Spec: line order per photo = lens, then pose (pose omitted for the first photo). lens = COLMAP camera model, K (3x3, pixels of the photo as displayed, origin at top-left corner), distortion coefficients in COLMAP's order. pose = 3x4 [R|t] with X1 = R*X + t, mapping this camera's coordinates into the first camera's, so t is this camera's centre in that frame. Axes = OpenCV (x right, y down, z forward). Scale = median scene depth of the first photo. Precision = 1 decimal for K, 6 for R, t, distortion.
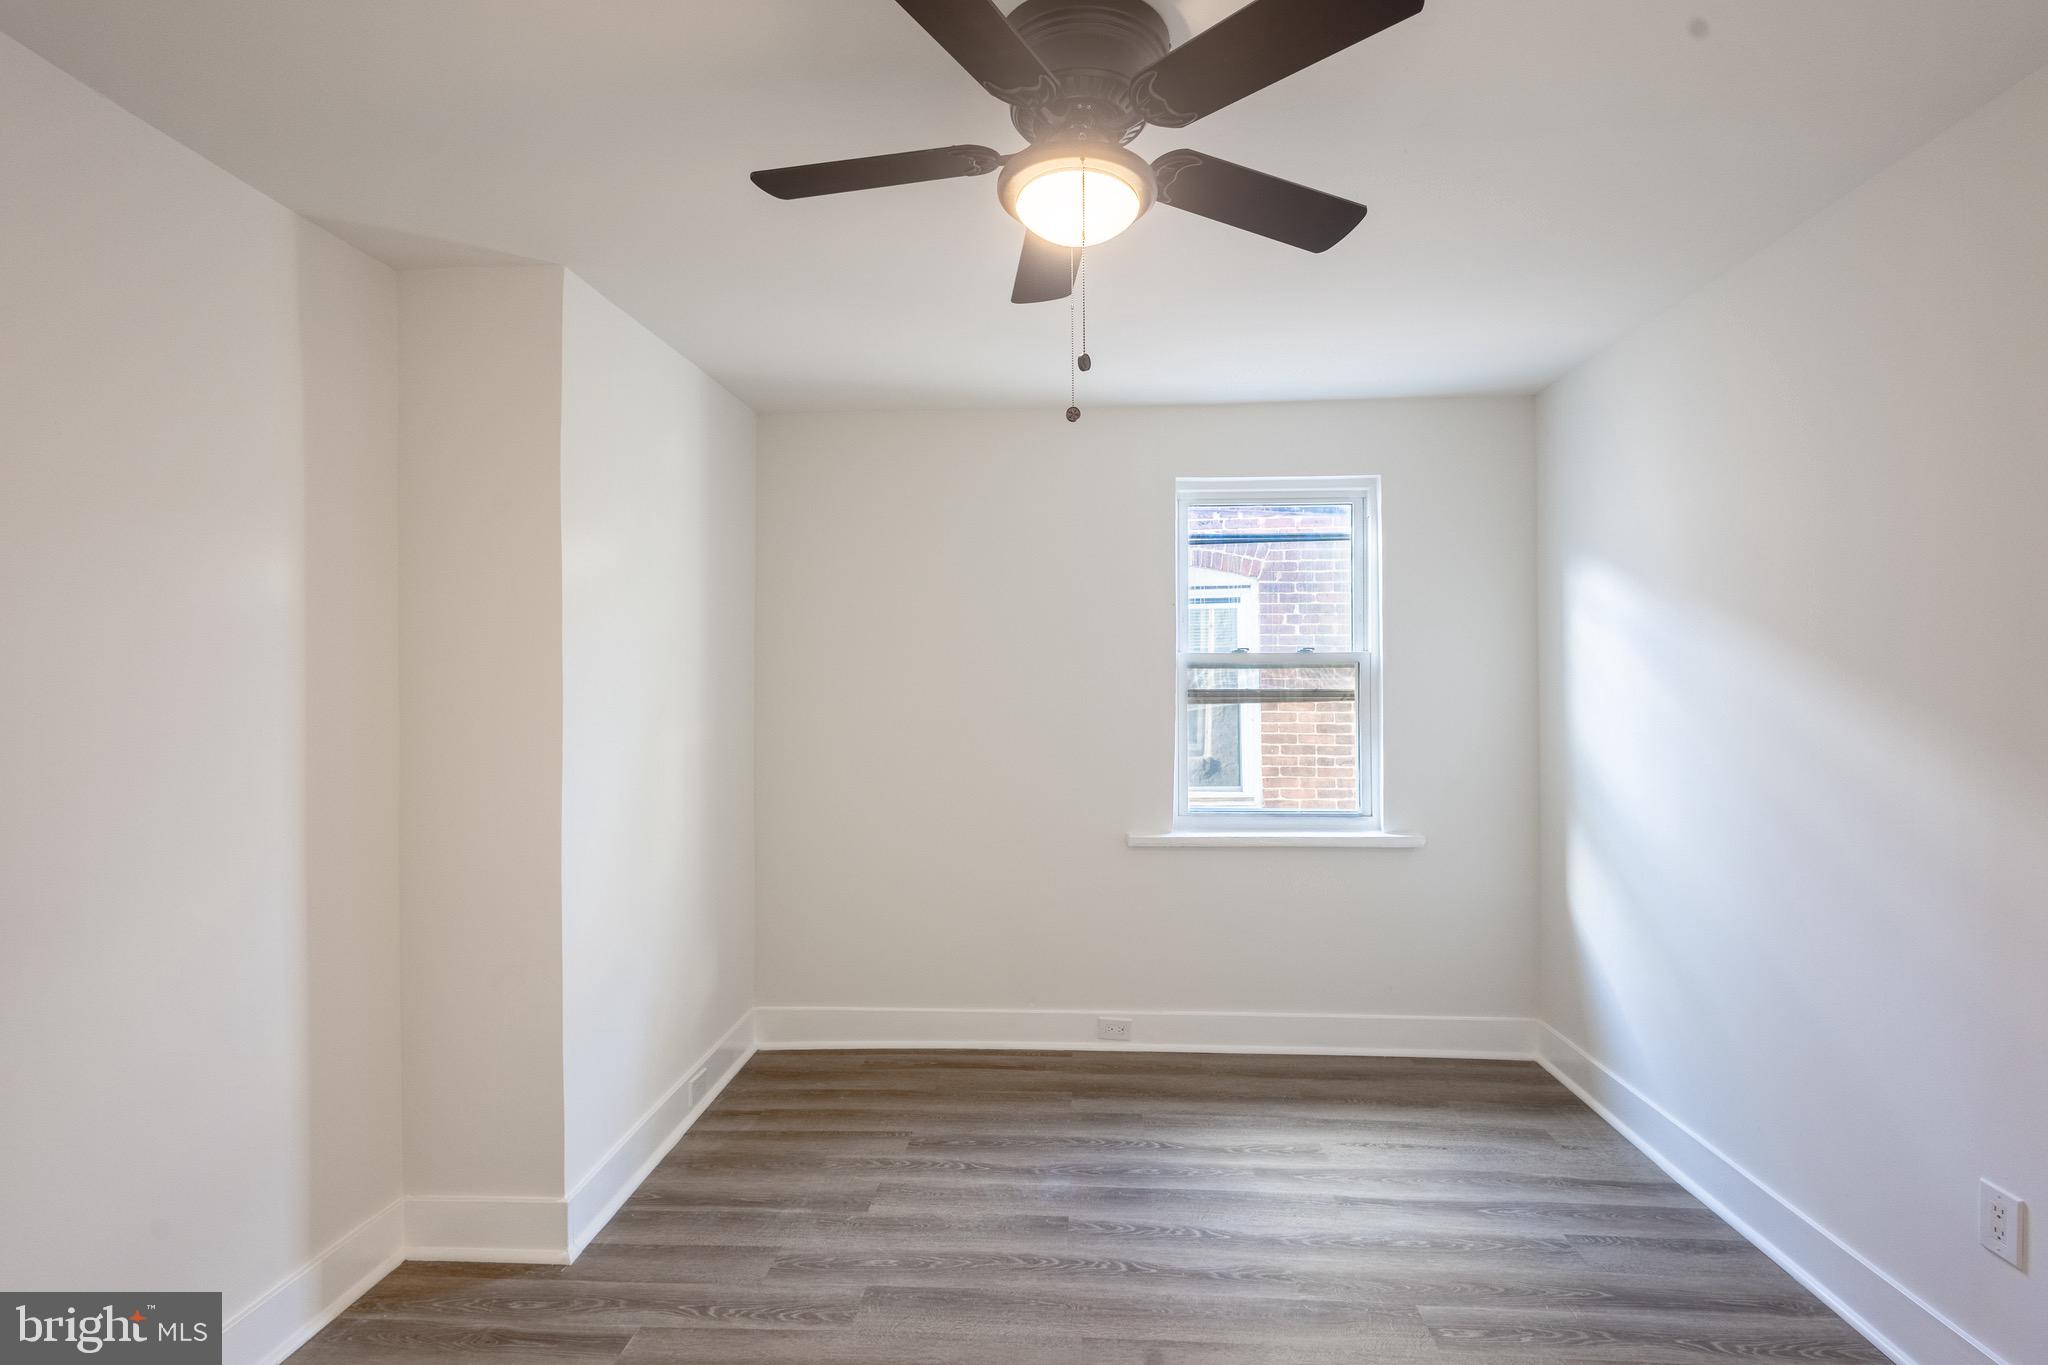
lens RADIAL K [[958.1, 0, 1024.0], [0, 958.1, 682.5], [0, 0, 1]] dist [0.014427, -0.006710]
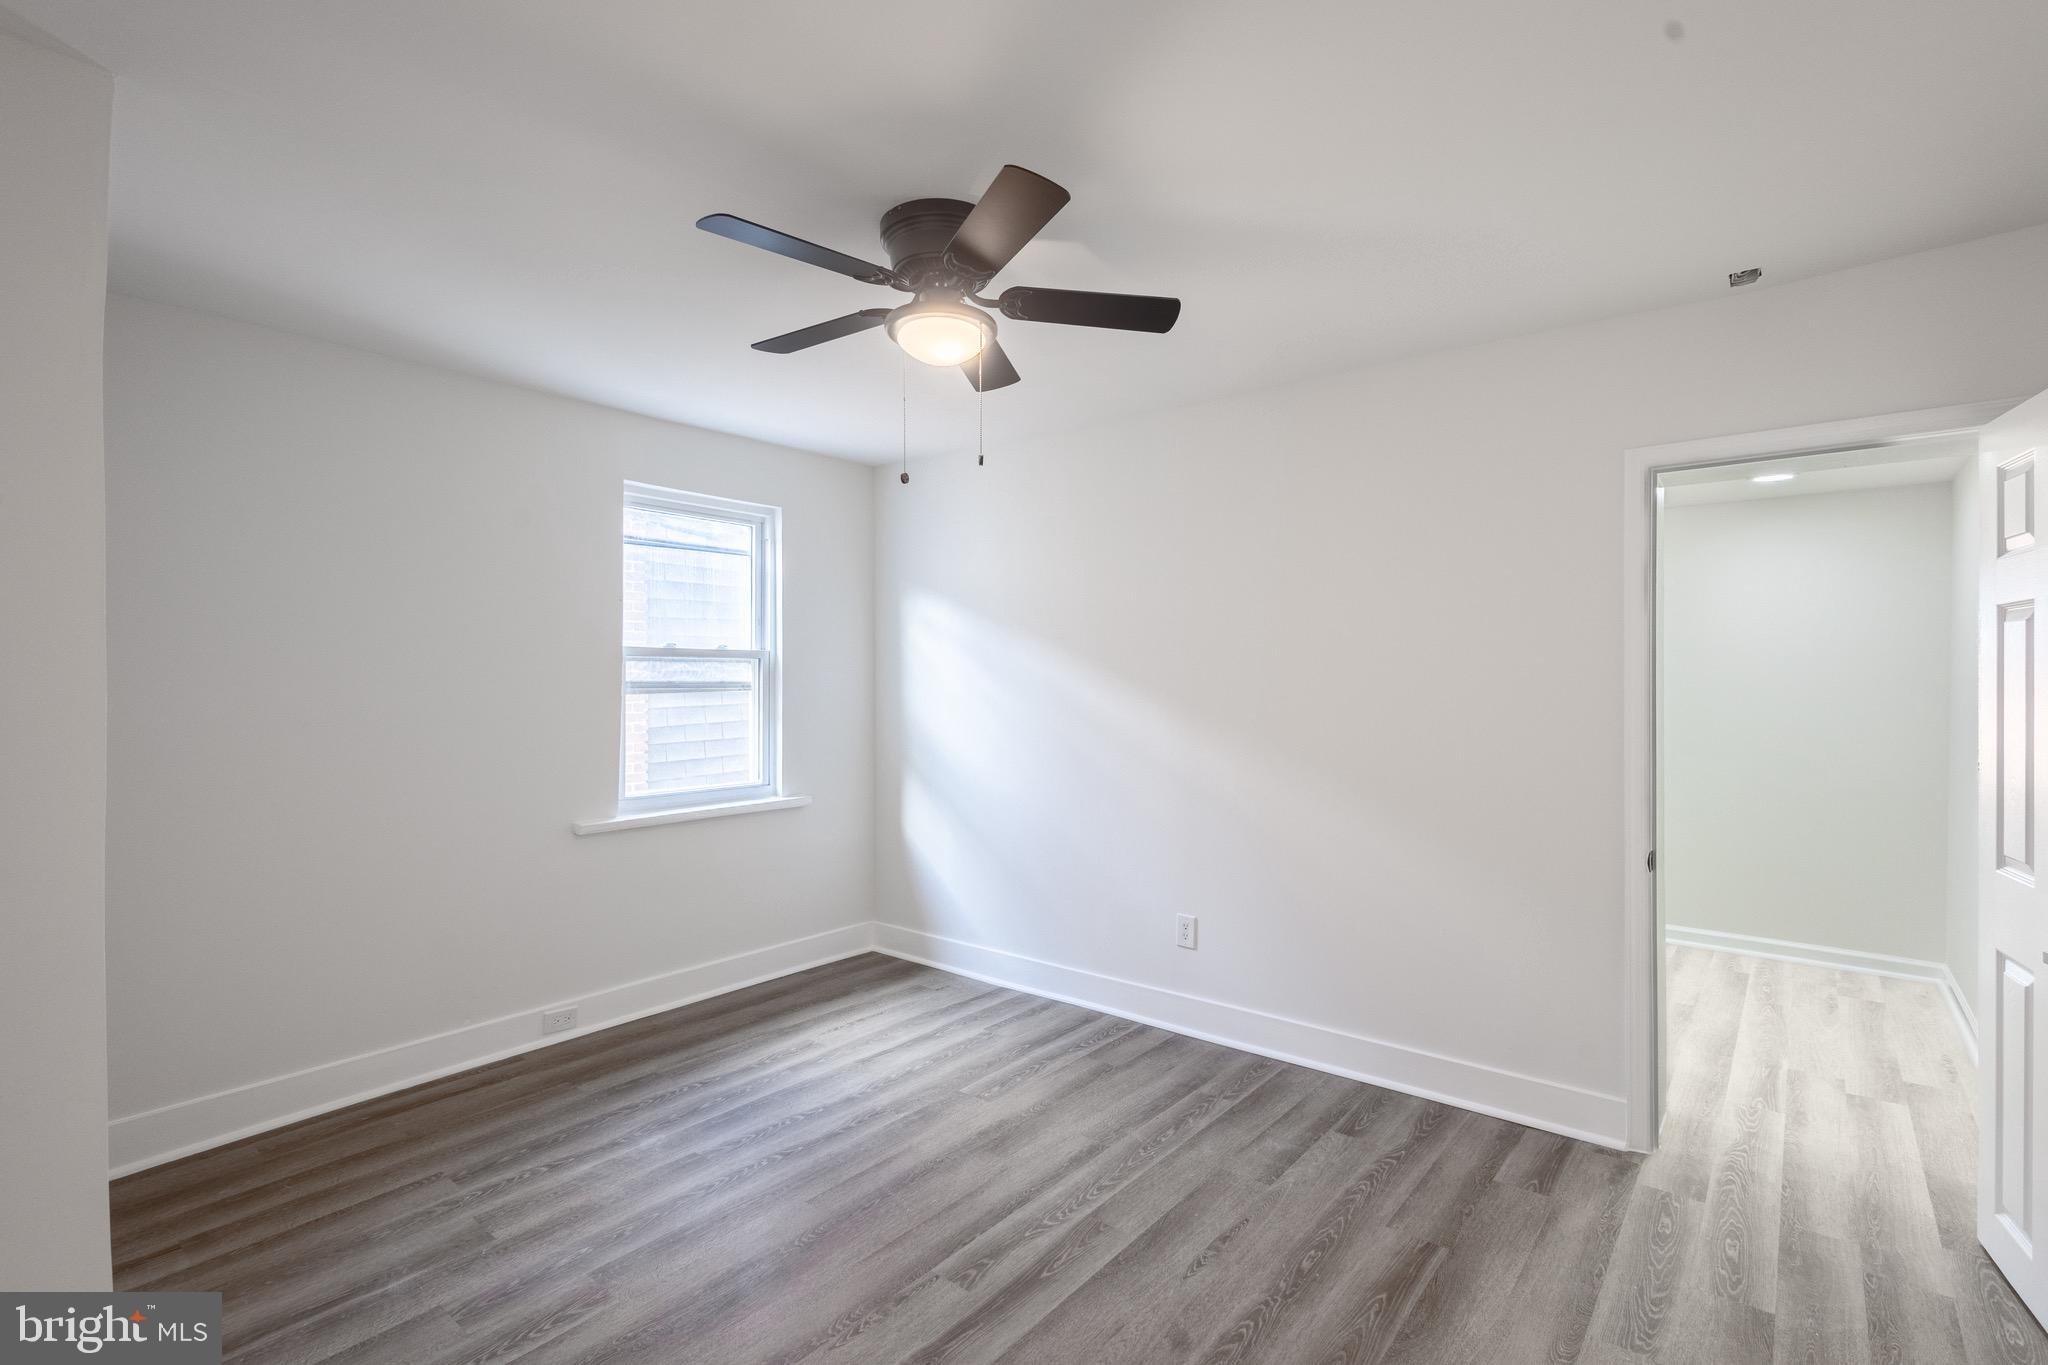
lens RADIAL K [[943.0, 0, 1024.0], [0, 943.0, 682.5], [0, 0, 1]] dist [0.015250, -0.005164]
pose [[0.585568, 0.001633, 0.810622, -0.502148], [-0.007183, 0.999969, 0.003175, 0.003125], [-0.810592, -0.007681, 0.585561, 0.040220]]
